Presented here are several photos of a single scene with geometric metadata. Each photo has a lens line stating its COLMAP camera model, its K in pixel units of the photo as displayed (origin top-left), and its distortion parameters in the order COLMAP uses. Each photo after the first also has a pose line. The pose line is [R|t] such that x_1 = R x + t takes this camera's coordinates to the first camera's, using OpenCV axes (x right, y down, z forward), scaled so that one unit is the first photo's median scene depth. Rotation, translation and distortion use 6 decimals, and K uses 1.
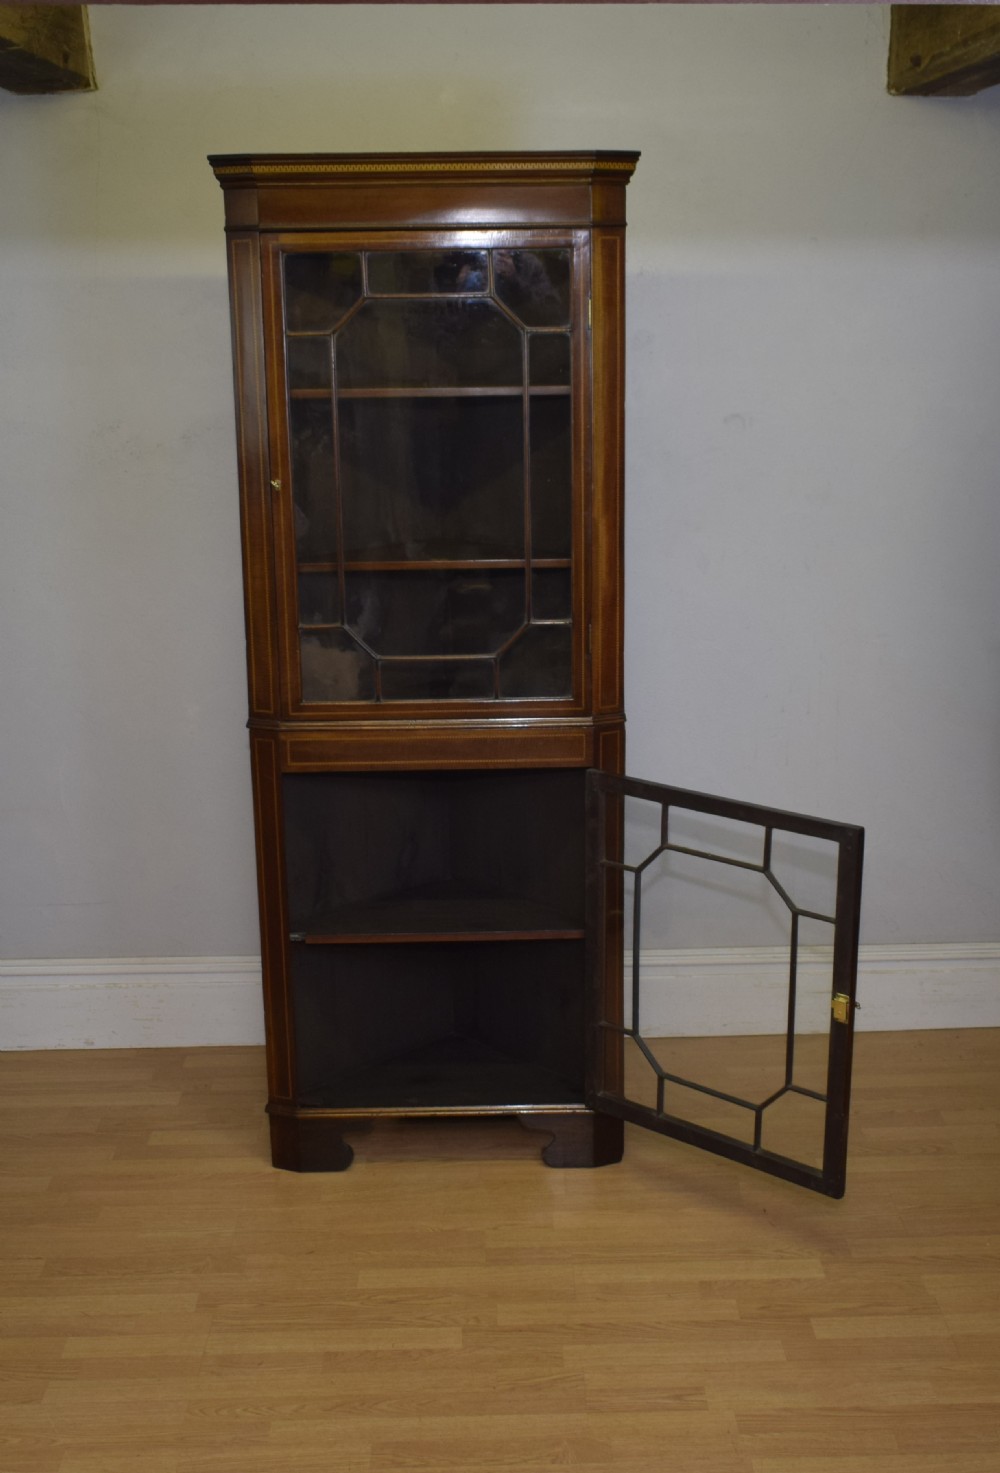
lens RADIAL K [[1839.0, 0, 535.3], [0, 1839.0, 738.1], [0, 0, 1]] dist [-0.025406, 0.026061]
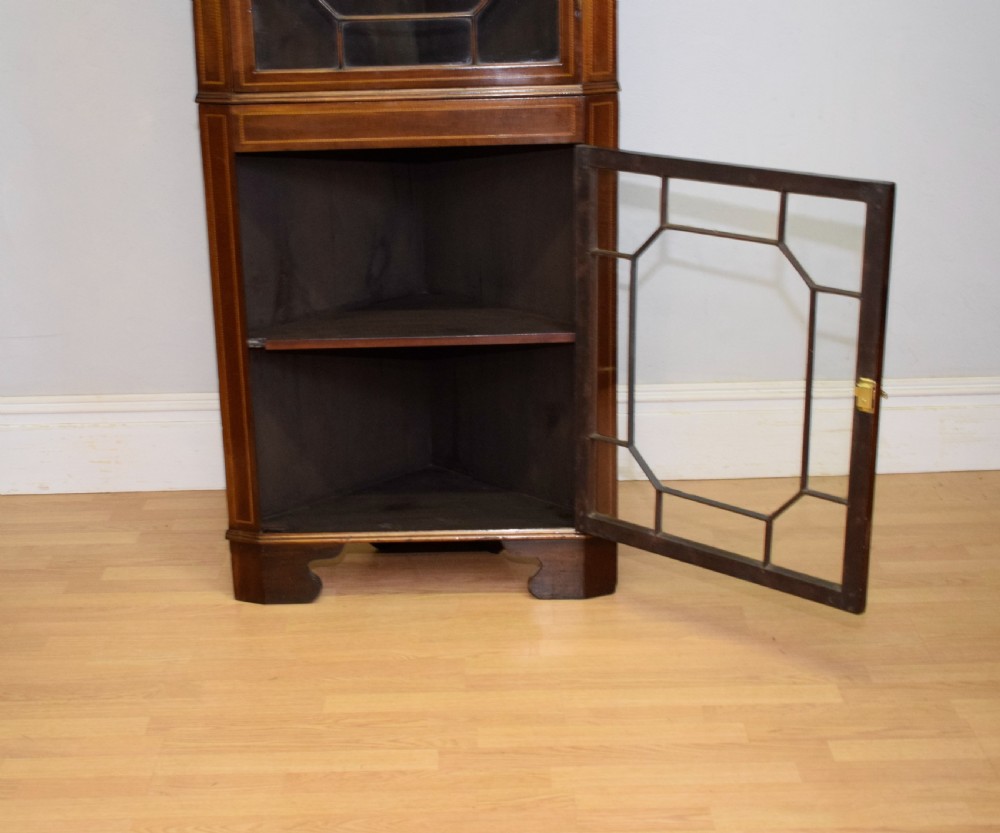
lens RADIAL K [[1792.0, 0, 459.5], [0, 1792.0, 461.8], [0, 0, 1]] dist [-0.026422, -0.045795]
pose [[0.999329, -0.003586, -0.036464, 0.002678], [0.006615, 0.996503, 0.083295, 0.097604], [0.036038, -0.083480, 0.995858, 0.124888]]
